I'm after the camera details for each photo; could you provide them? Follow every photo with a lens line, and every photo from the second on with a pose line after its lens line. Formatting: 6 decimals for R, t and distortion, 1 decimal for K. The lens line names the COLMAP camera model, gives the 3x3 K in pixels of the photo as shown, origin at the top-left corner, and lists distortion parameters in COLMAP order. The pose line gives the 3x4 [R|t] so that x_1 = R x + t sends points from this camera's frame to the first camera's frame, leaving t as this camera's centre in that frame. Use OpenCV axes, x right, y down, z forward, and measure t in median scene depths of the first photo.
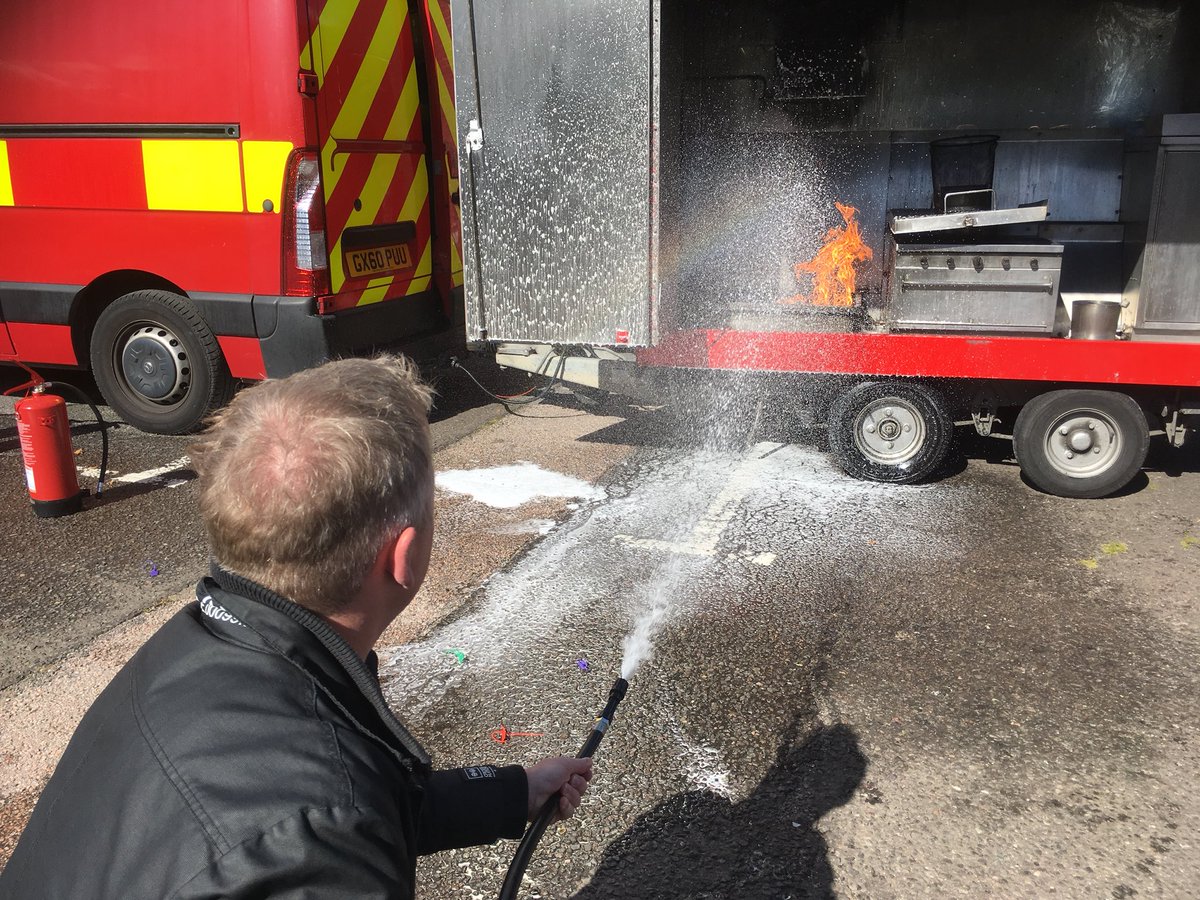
lens RADIAL K [[1031.4, 0, 600.3], [0, 1031.4, 447.5], [0, 0, 1]] dist [0.086318, -0.105176]
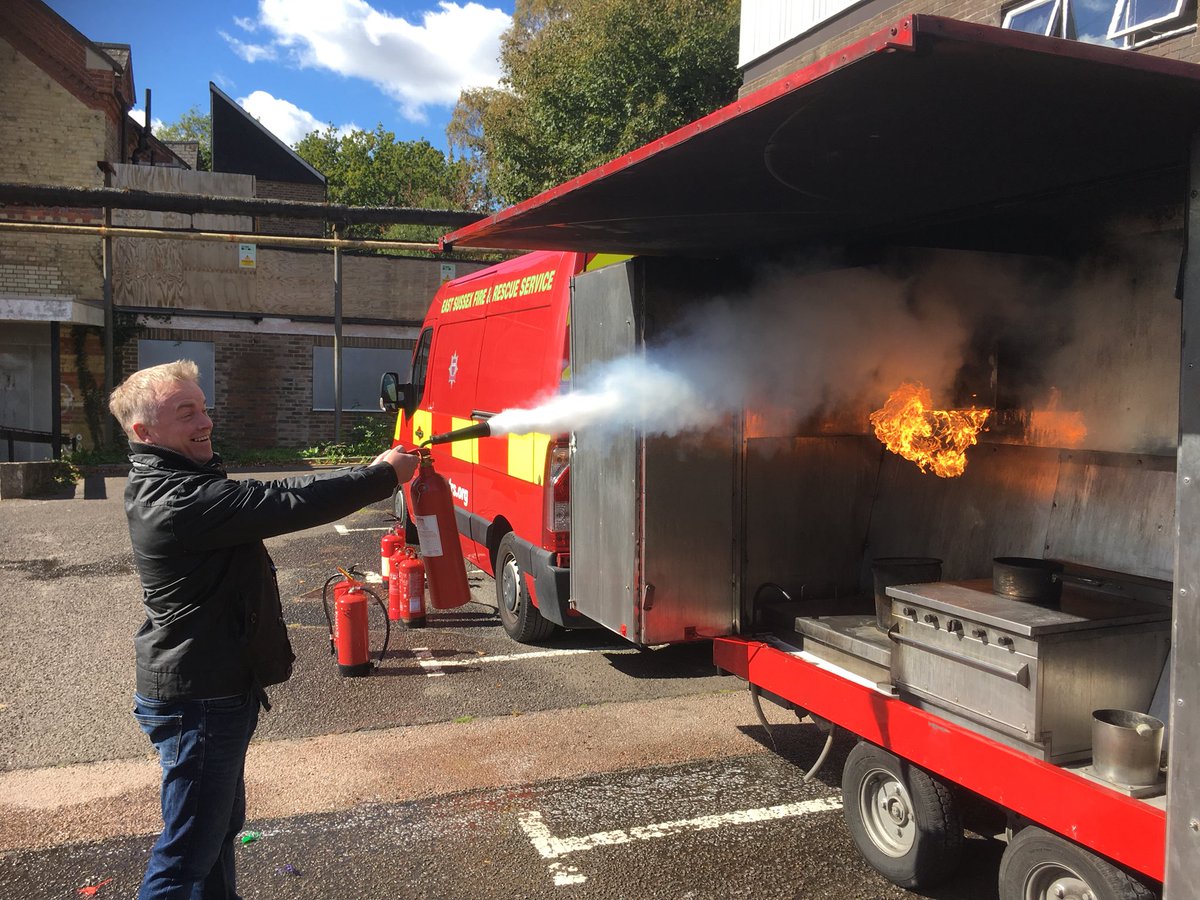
lens RADIAL K [[1030.0, 0, 600.0], [0, 1030.0, 450.0], [0, 0, 1]] dist [0.086946, -0.106227]
pose [[0.611607, 0.057431, -0.789074, 0.795080], [-0.214650, 0.971998, -0.095630, -0.170764], [0.761486, 0.227863, 0.606809, 0.279339]]
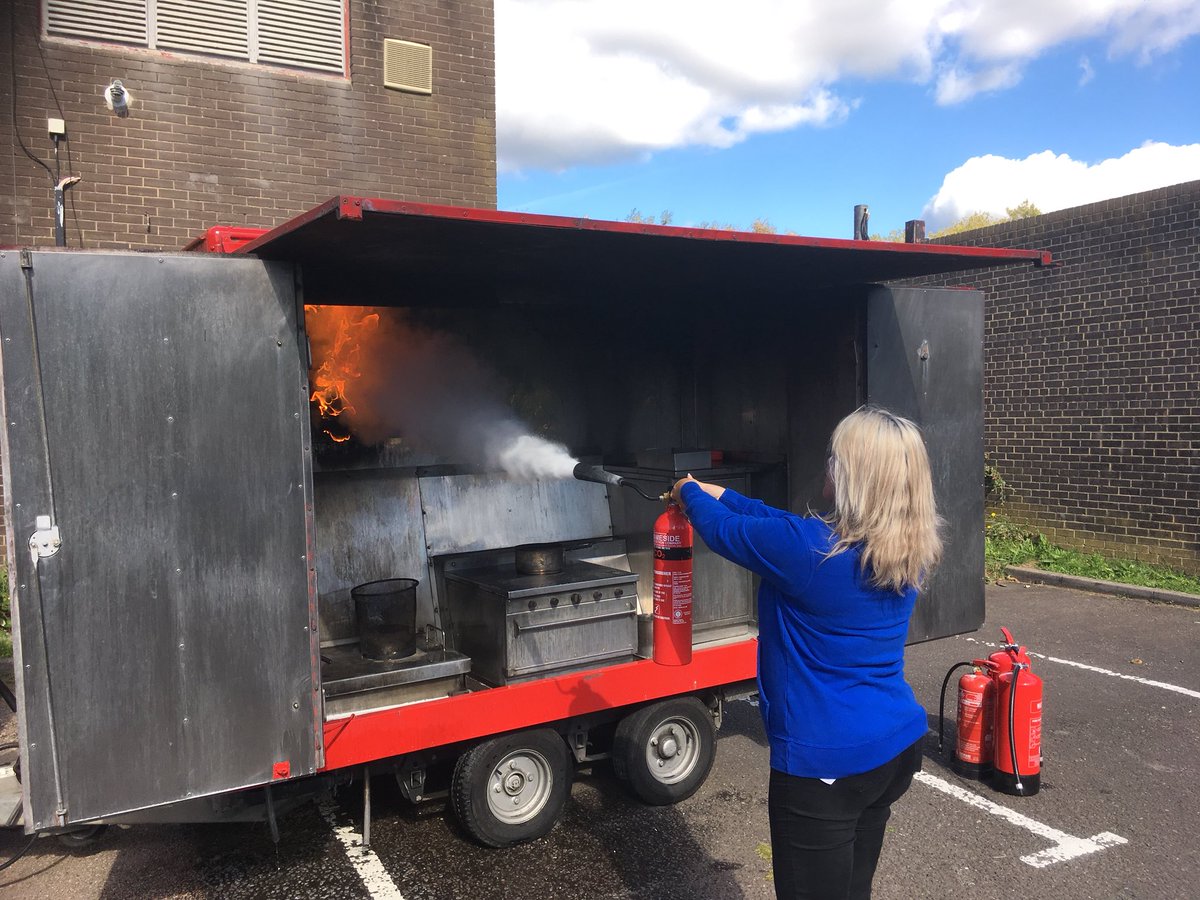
lens RADIAL K [[1031.4, 0, 600.3], [0, 1031.4, 447.5], [0, 0, 1]] dist [0.086318, -0.105176]
pose [[0.707651, -0.050288, 0.704770, -0.327970], [0.205010, 0.969167, -0.136695, -0.174410], [-0.676166, 0.241217, 0.696142, 0.230388]]
